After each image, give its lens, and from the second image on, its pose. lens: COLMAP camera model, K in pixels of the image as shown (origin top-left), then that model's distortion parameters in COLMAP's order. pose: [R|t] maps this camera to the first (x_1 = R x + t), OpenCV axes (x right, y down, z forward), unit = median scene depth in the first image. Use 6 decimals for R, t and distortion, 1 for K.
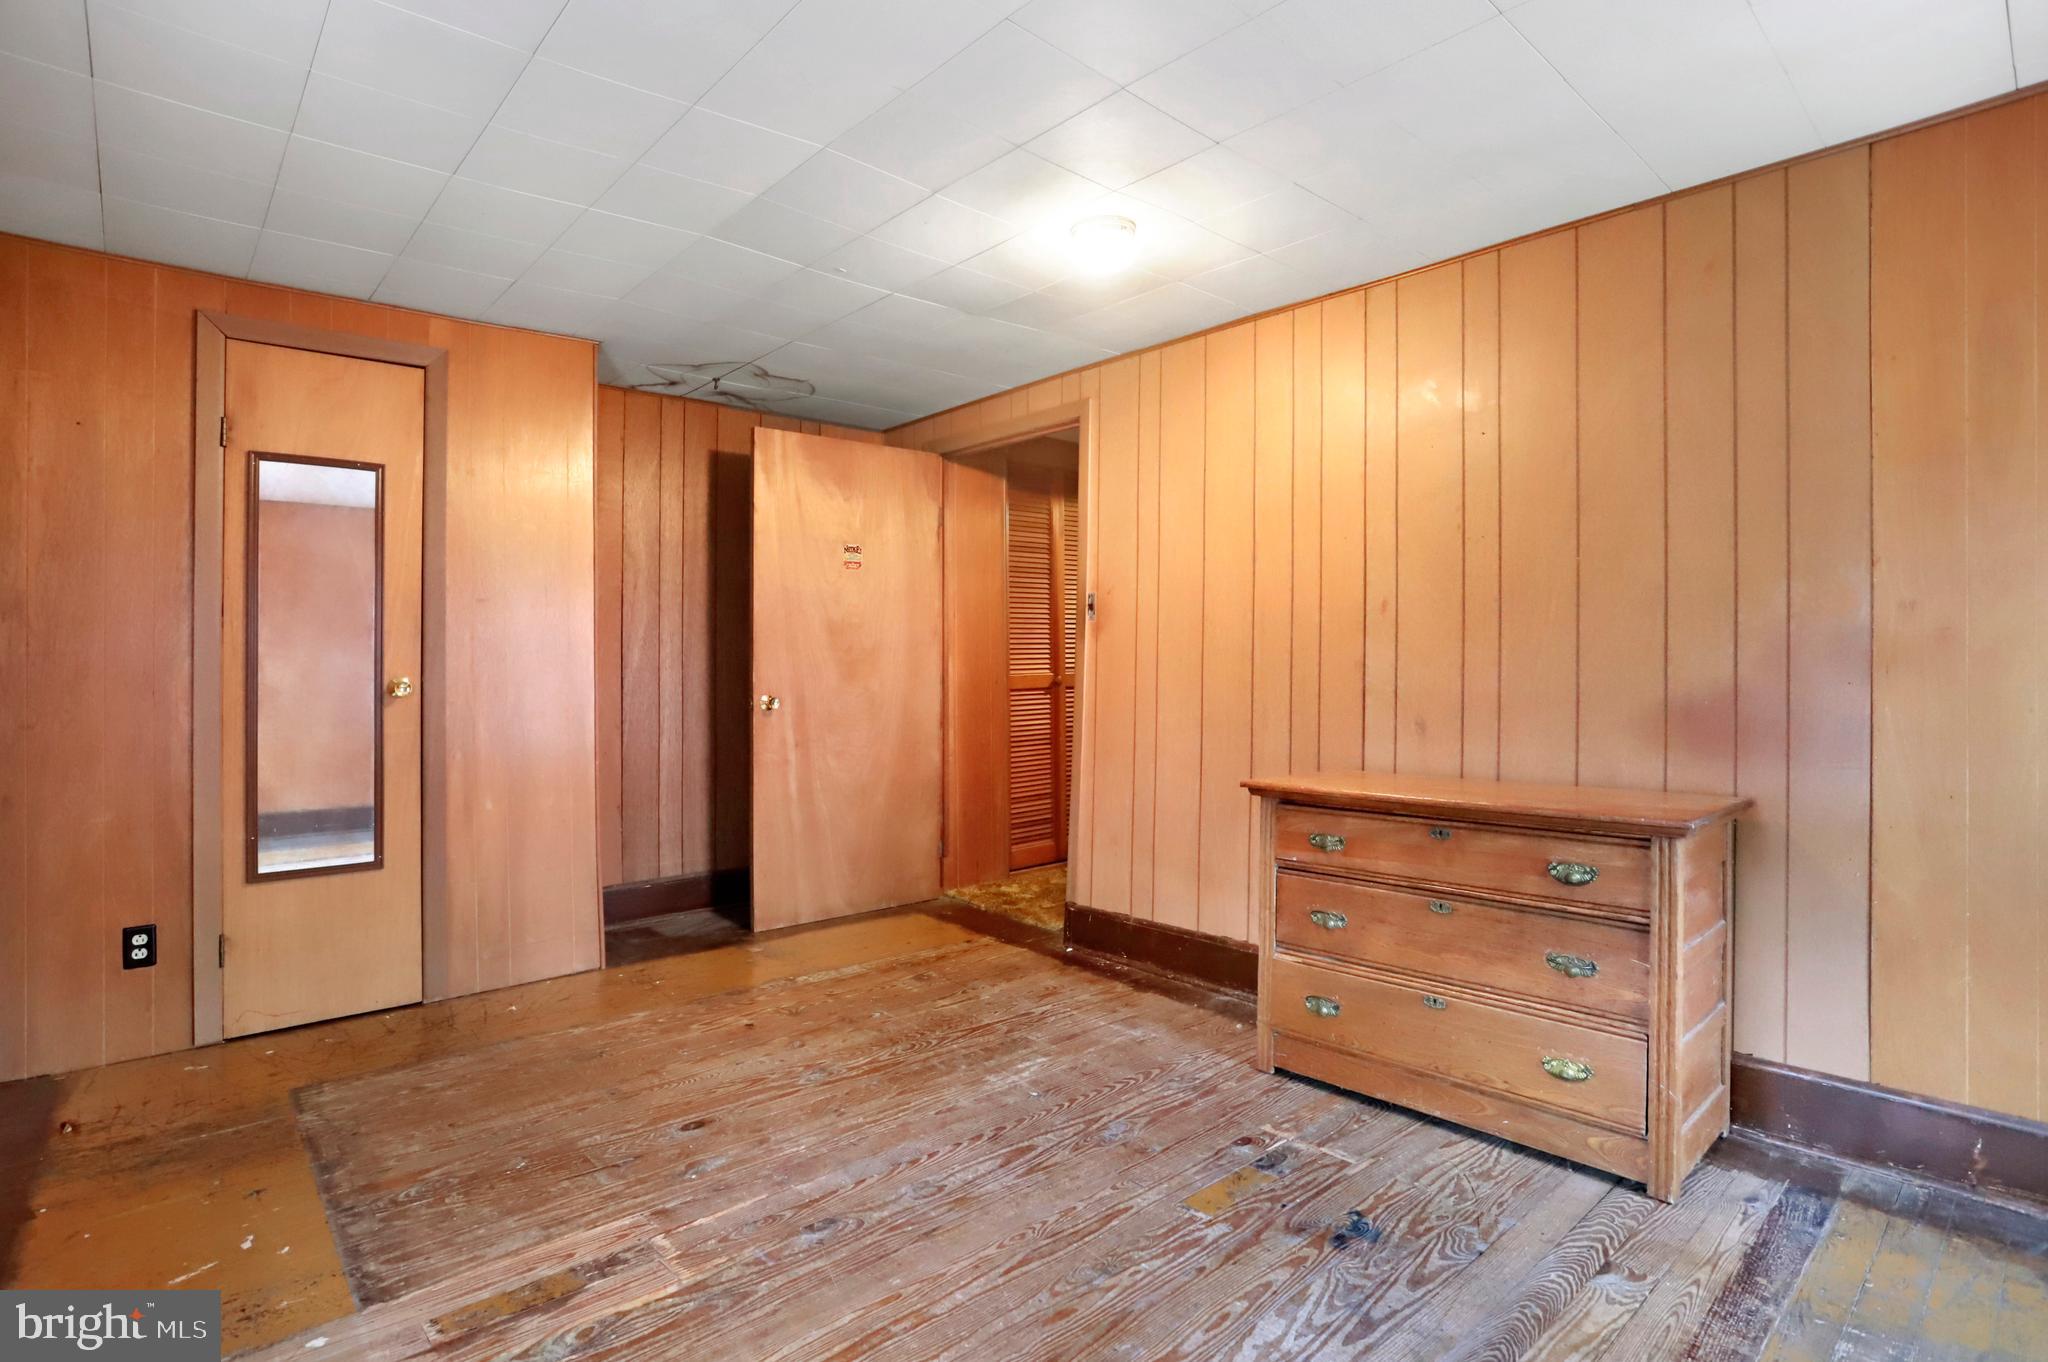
lens RADIAL K [[1022.1, 0, 1022.3], [0, 1022.1, 671.5], [0, 0, 1]] dist [-0.044575, 0.011263]
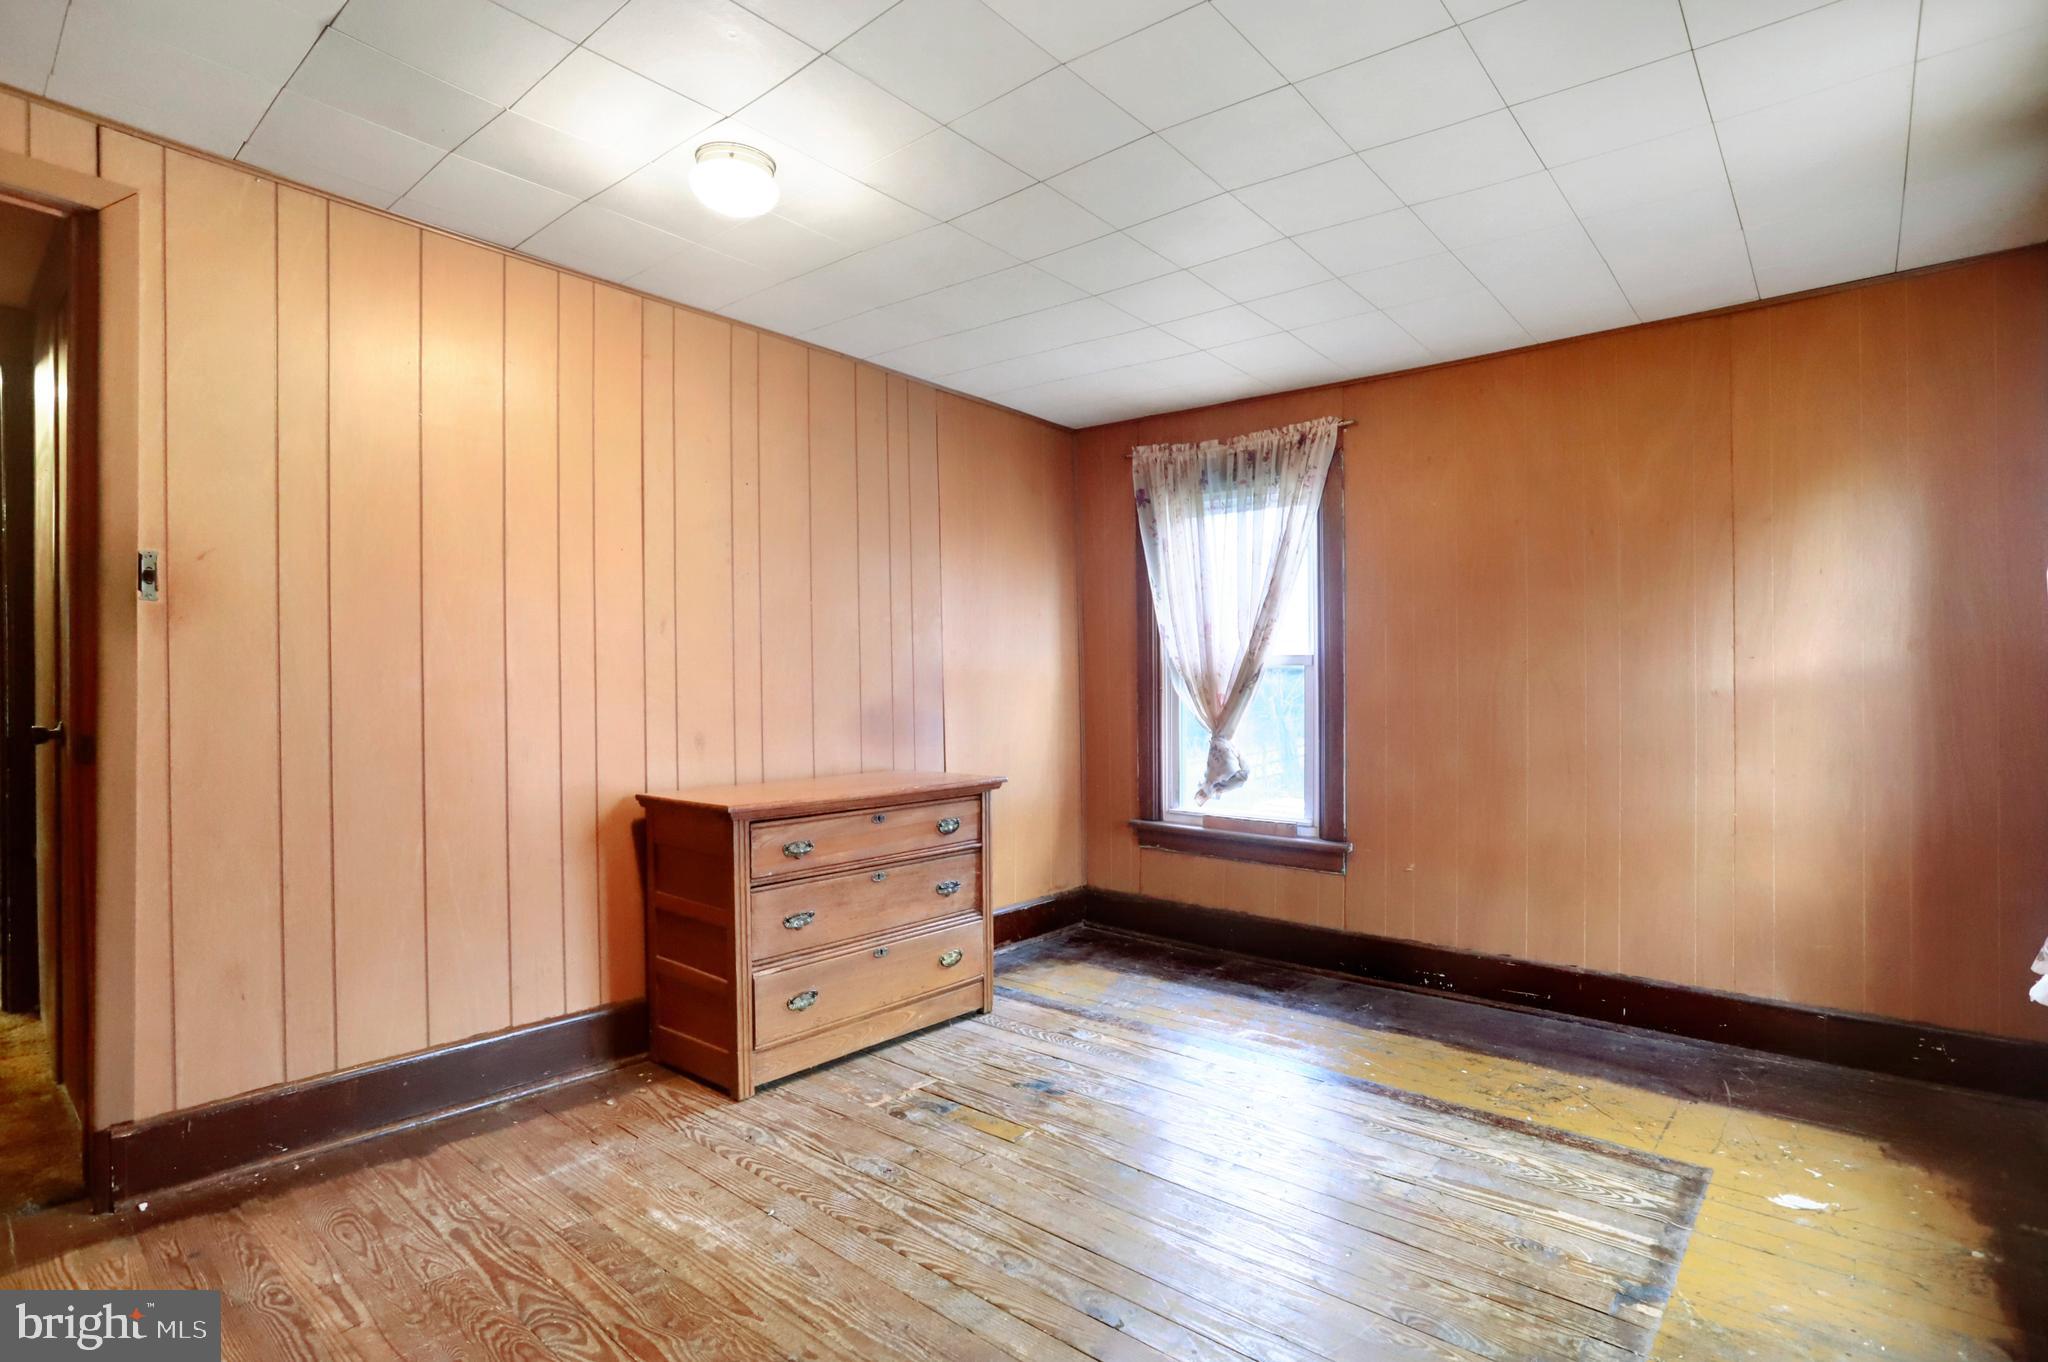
lens RADIAL K [[1022.1, 0, 1039.3], [0, 1022.1, 712.8], [0, 0, 1]] dist [-0.044575, 0.011263]
pose [[-0.132313, -0.020291, 0.991000, -0.762713], [0.005103, 0.999763, 0.021152, 0.001616], [-0.991195, 0.007855, -0.132178, 0.844440]]
